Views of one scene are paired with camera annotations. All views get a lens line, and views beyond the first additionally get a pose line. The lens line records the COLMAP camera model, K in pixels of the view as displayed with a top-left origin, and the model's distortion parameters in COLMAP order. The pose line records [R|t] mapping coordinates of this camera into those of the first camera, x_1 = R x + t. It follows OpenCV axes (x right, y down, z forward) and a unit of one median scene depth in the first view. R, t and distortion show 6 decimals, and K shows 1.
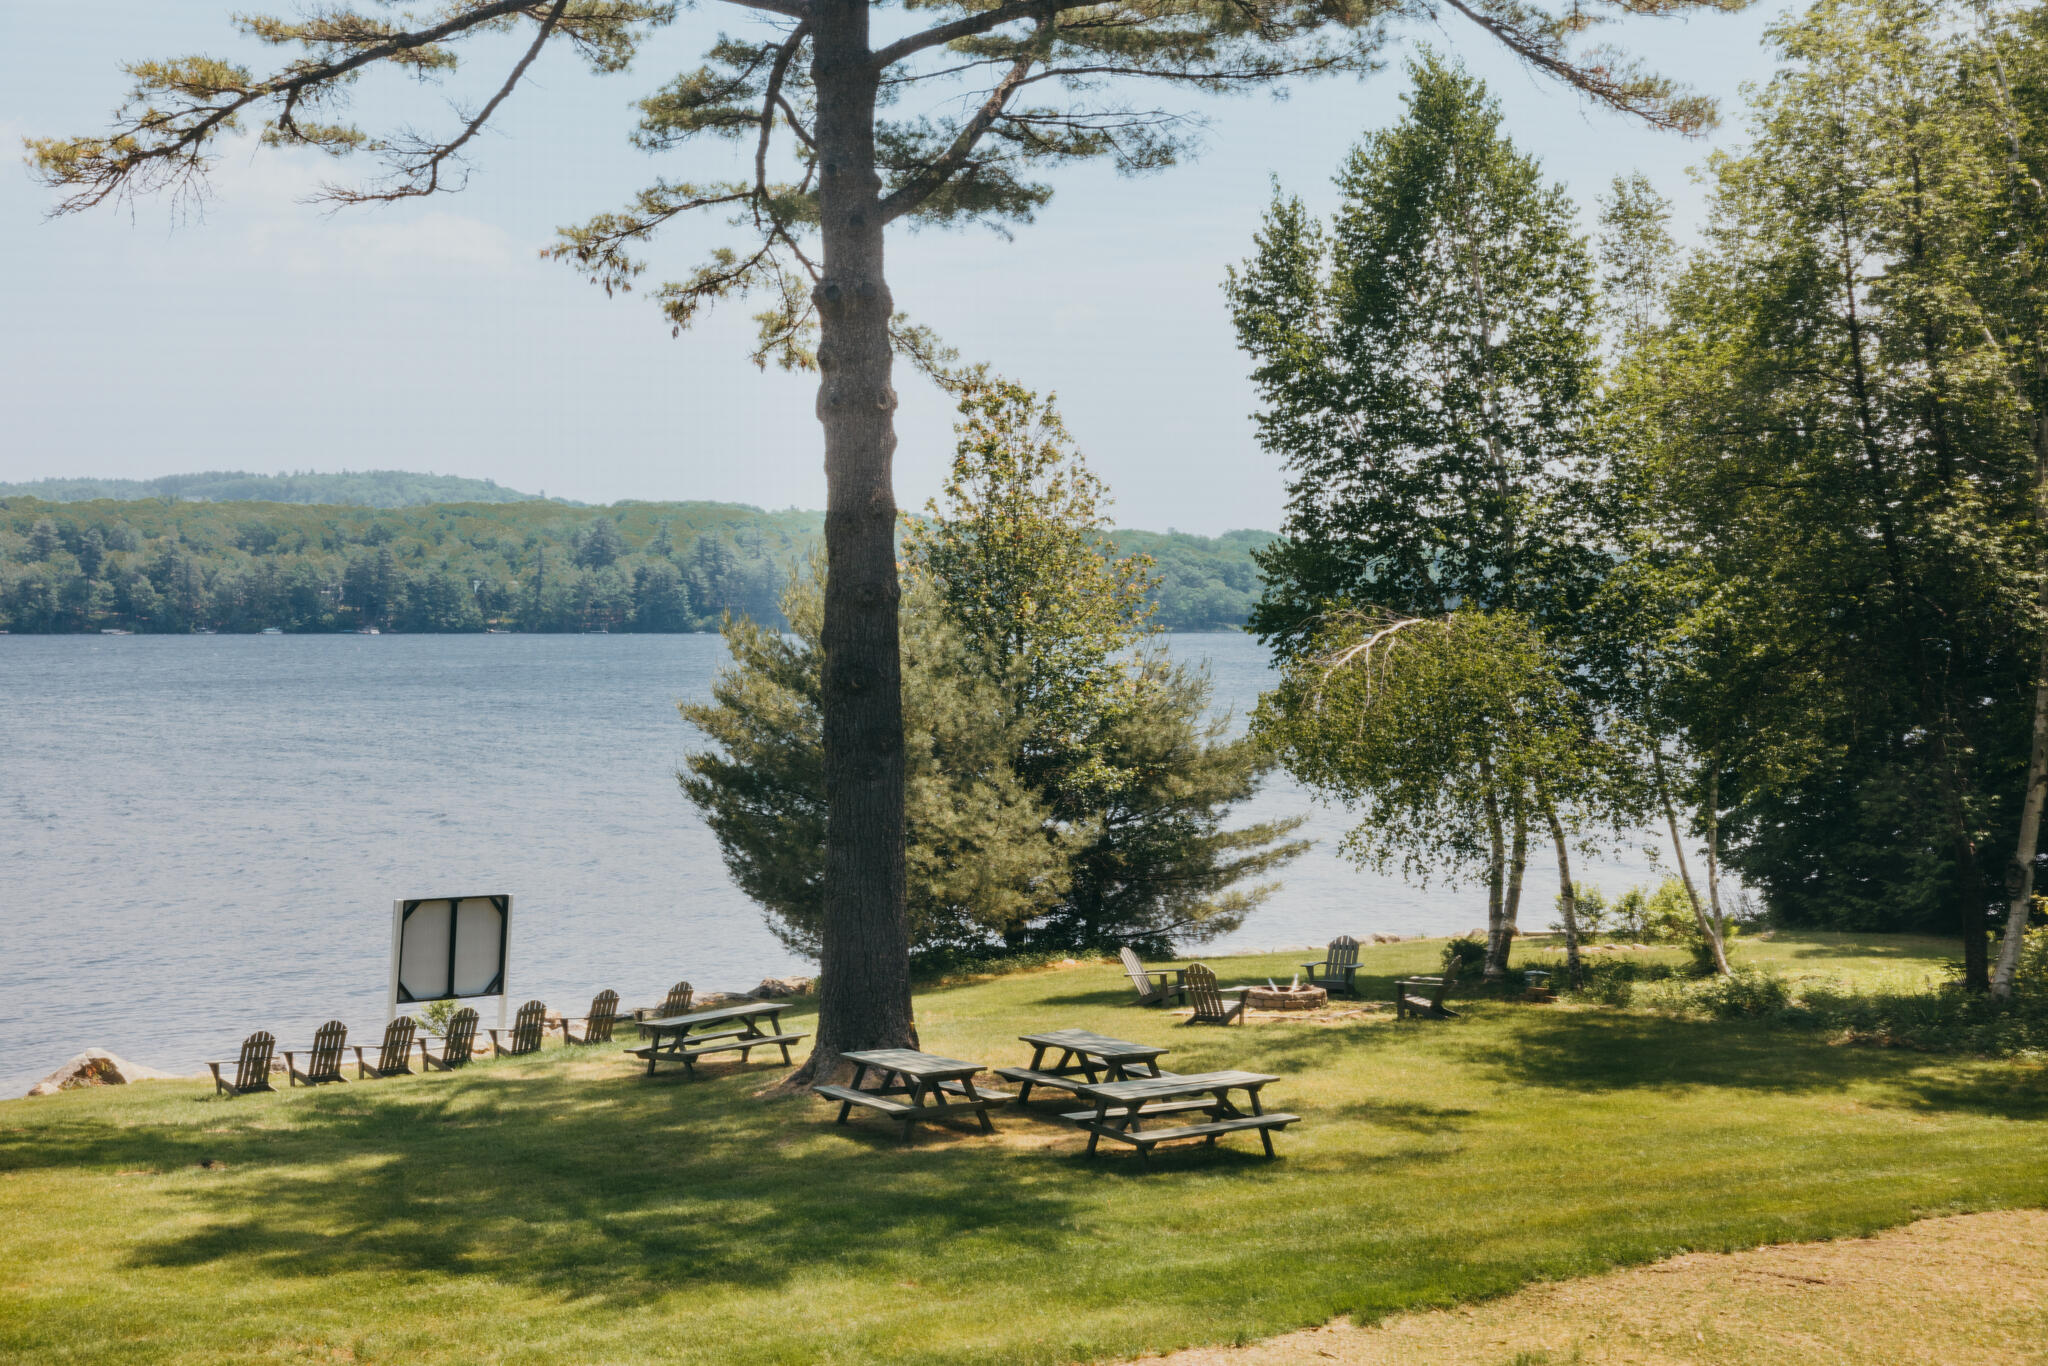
lens RADIAL K [[2835.1, 0, 1020.1], [0, 2835.1, 666.2], [0, 0, 1]] dist [0.015394, -0.000990]
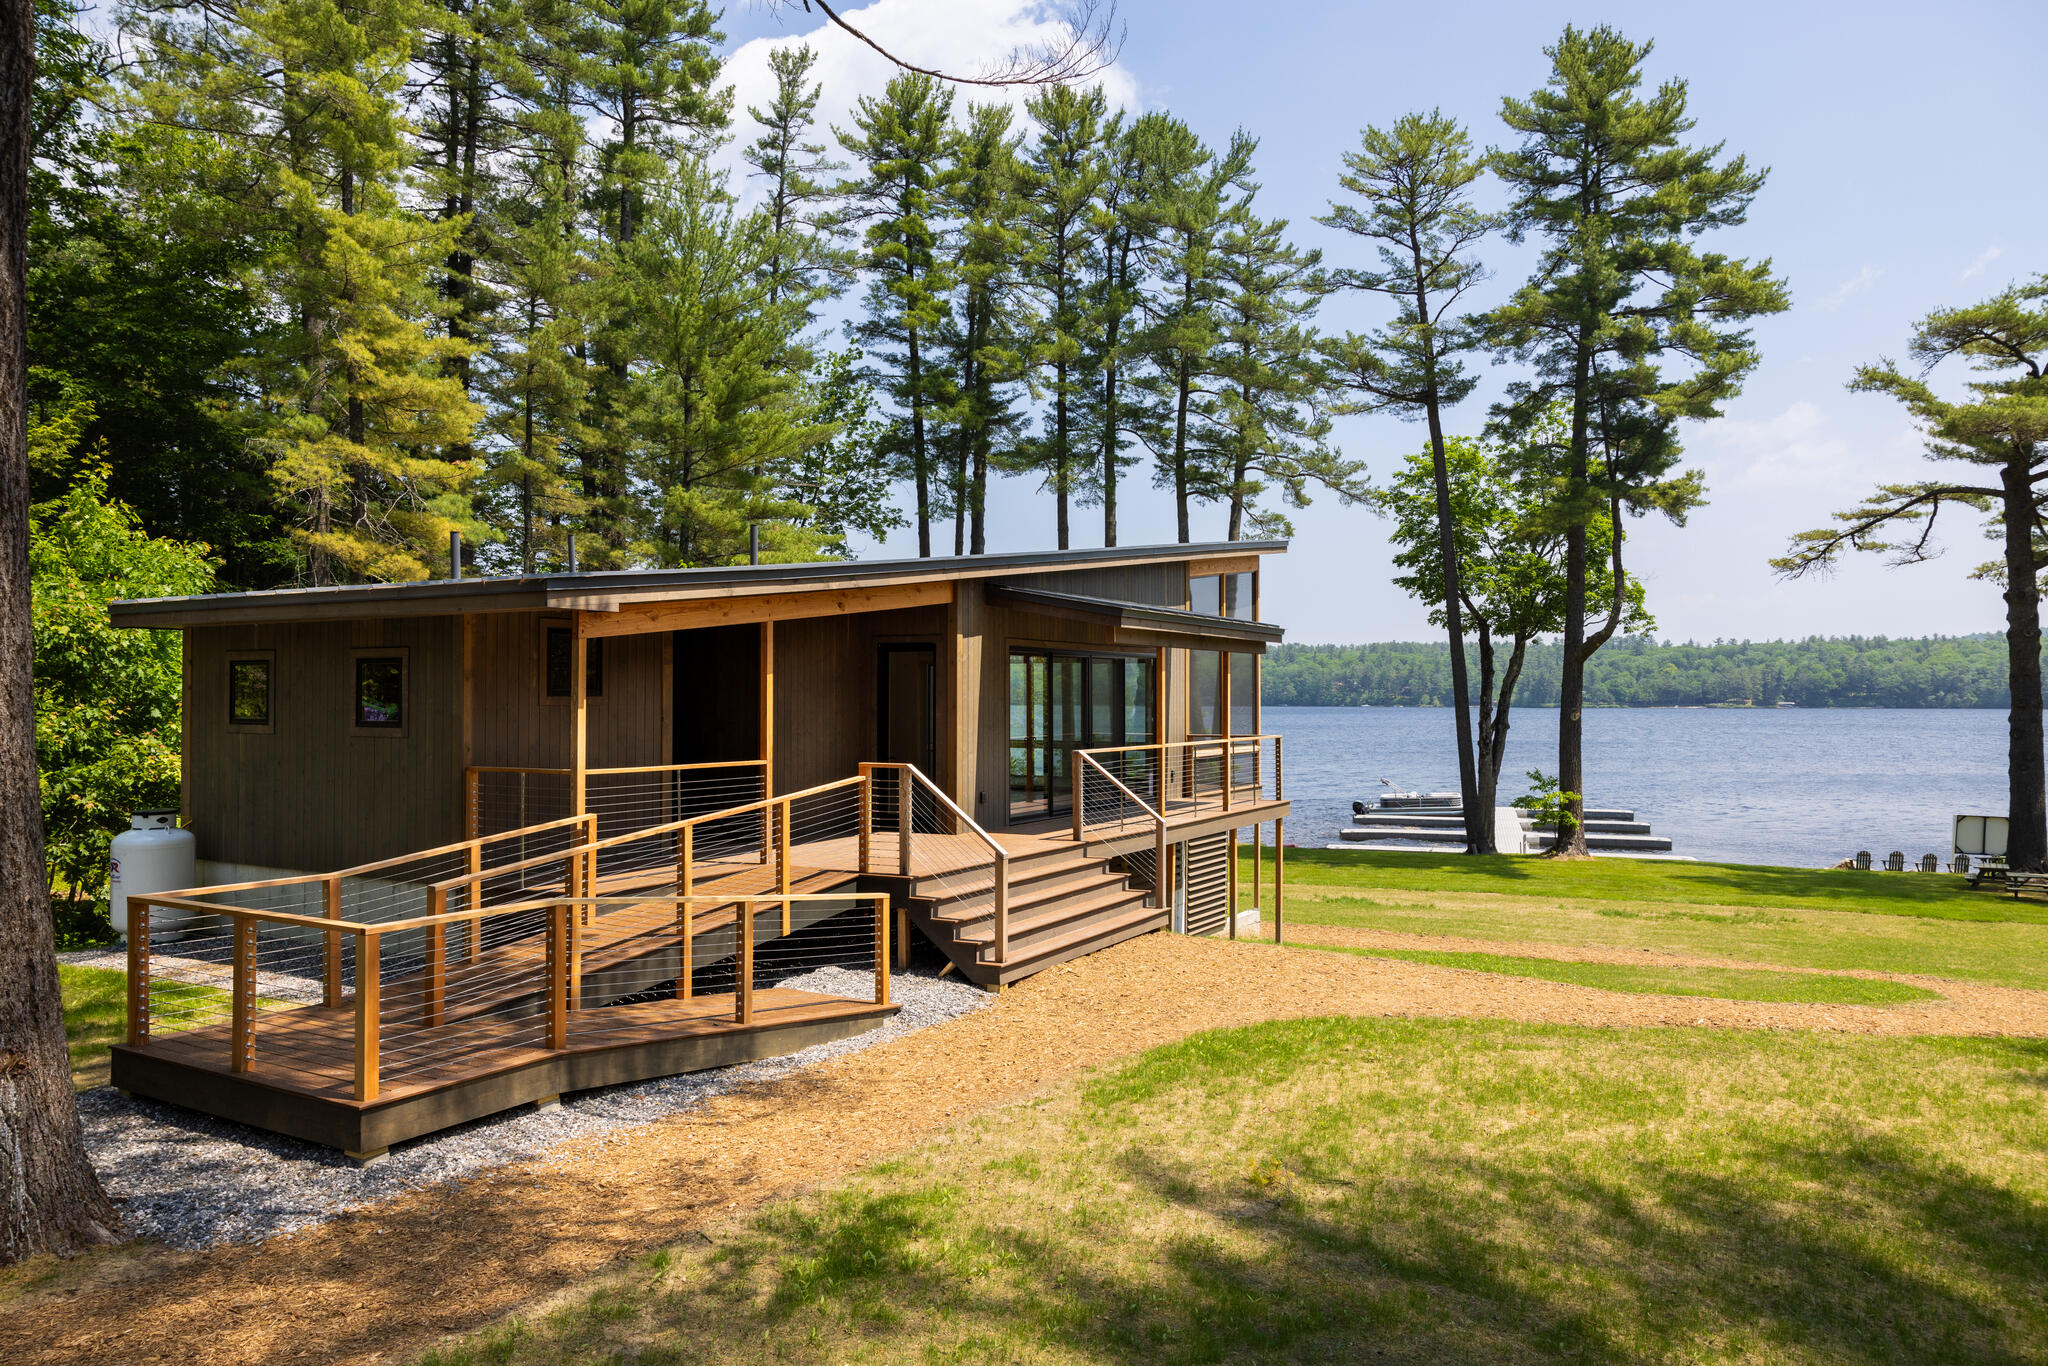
lens RADIAL K [[1371.6, 0, 1027.5], [0, 1371.6, 677.8], [0, 0, 1]] dist [-0.002565, 0.004584]
pose [[0.434420, -0.014599, -0.900592, 0.614422], [-0.014927, 0.999615, -0.023405, -0.003410], [0.900587, 0.023611, 0.434035, -0.383056]]
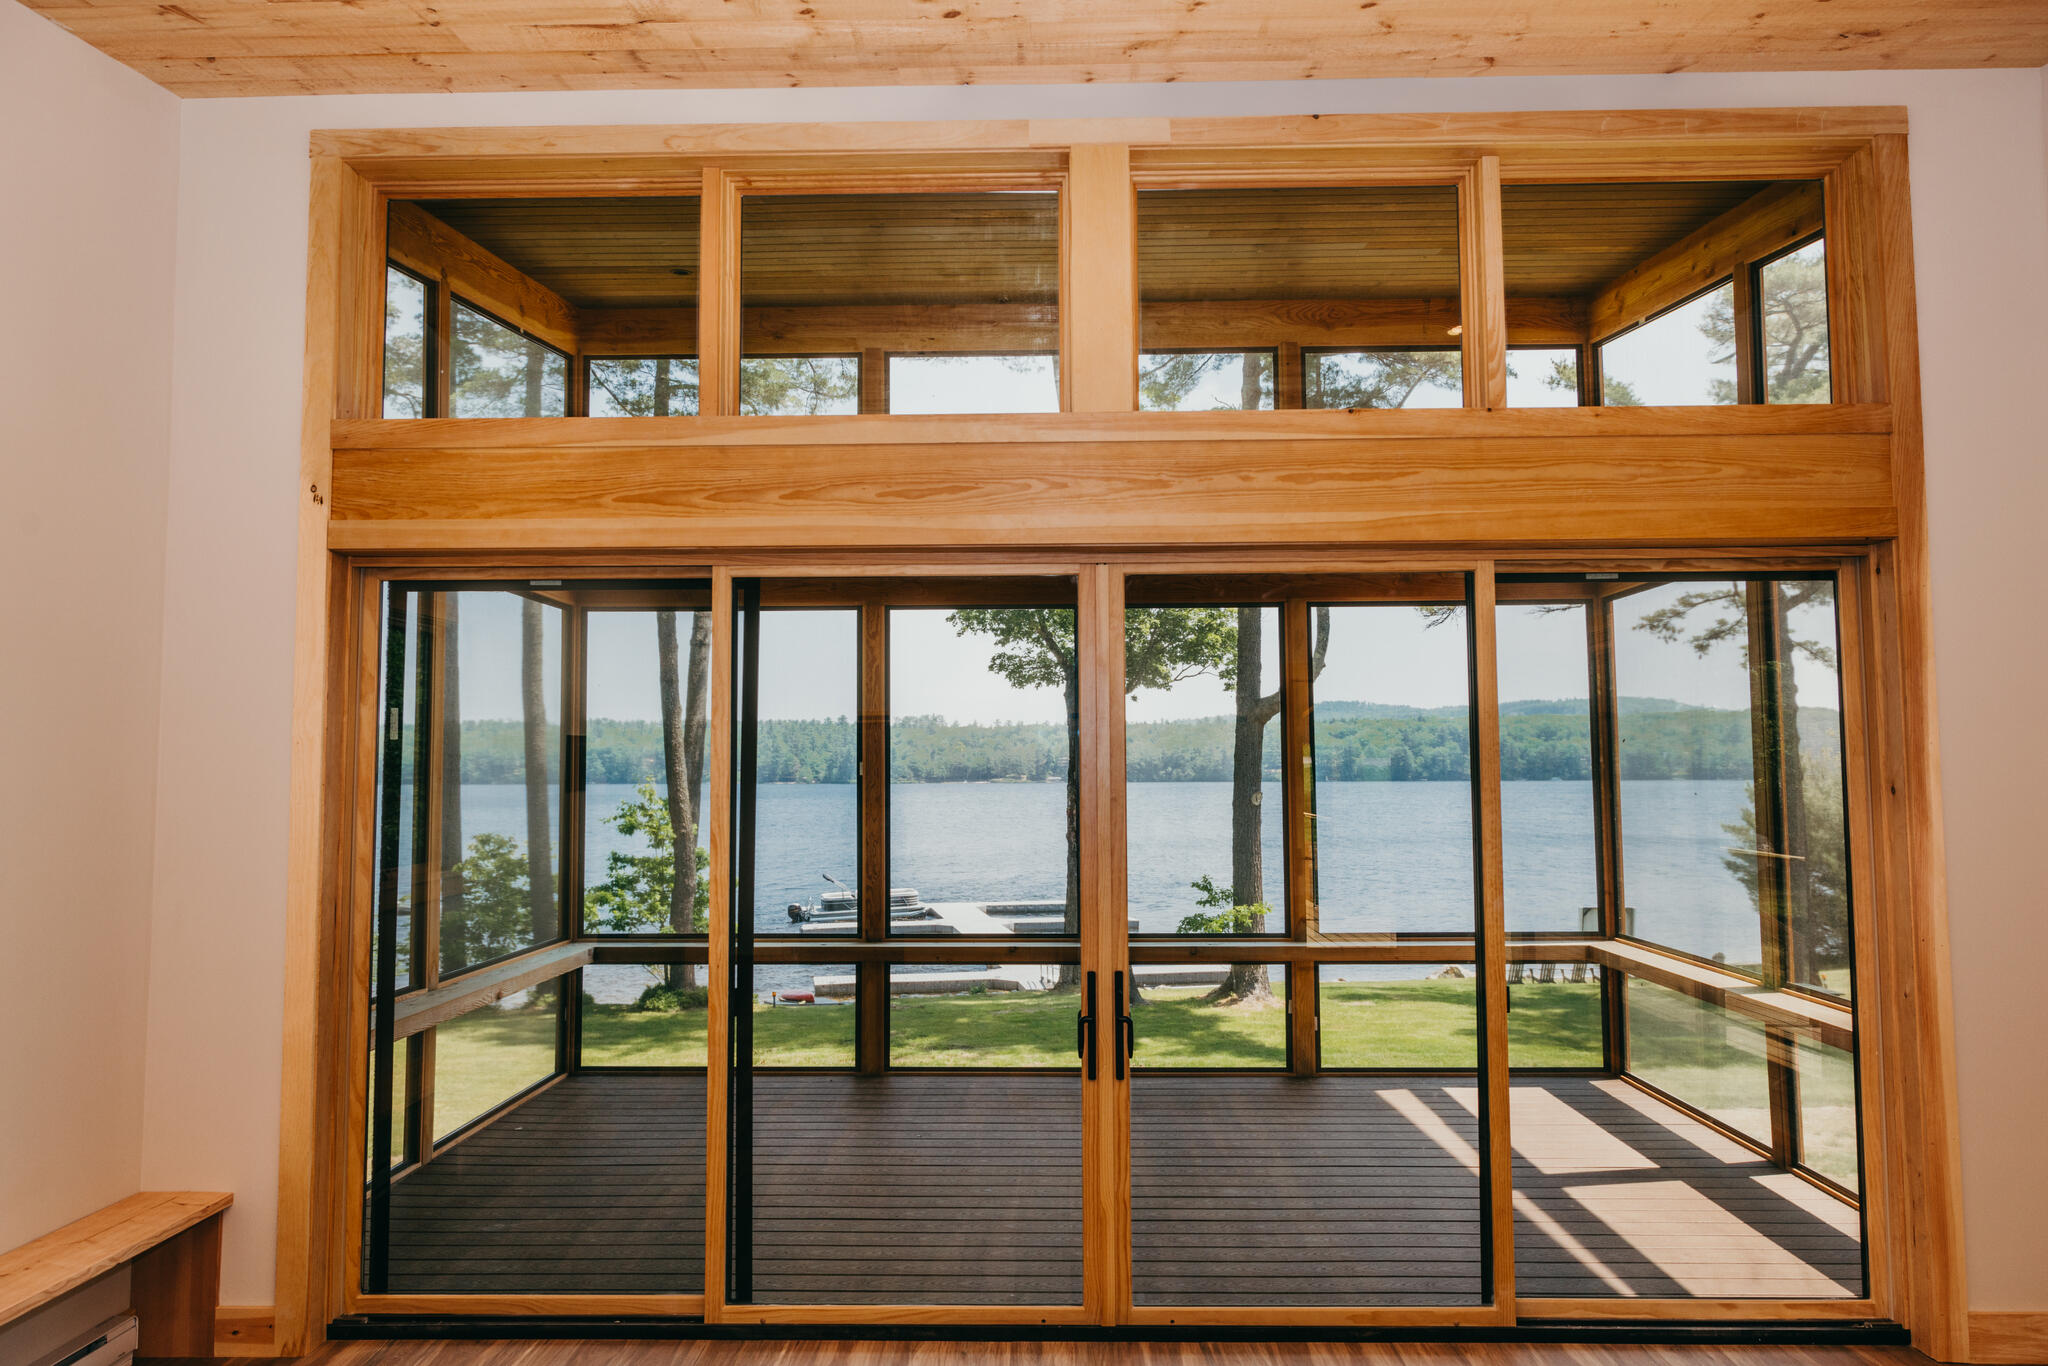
lens RADIAL K [[1371.6, 0, 1027.5], [0, 1371.6, 677.8], [0, 0, 1]] dist [-0.002565, 0.004584]
pose [[0.810985, -0.045699, -0.583279, 0.080329], [-0.004558, 0.996421, -0.084405, -0.007719], [0.585049, 0.071110, 0.807874, -0.188901]]
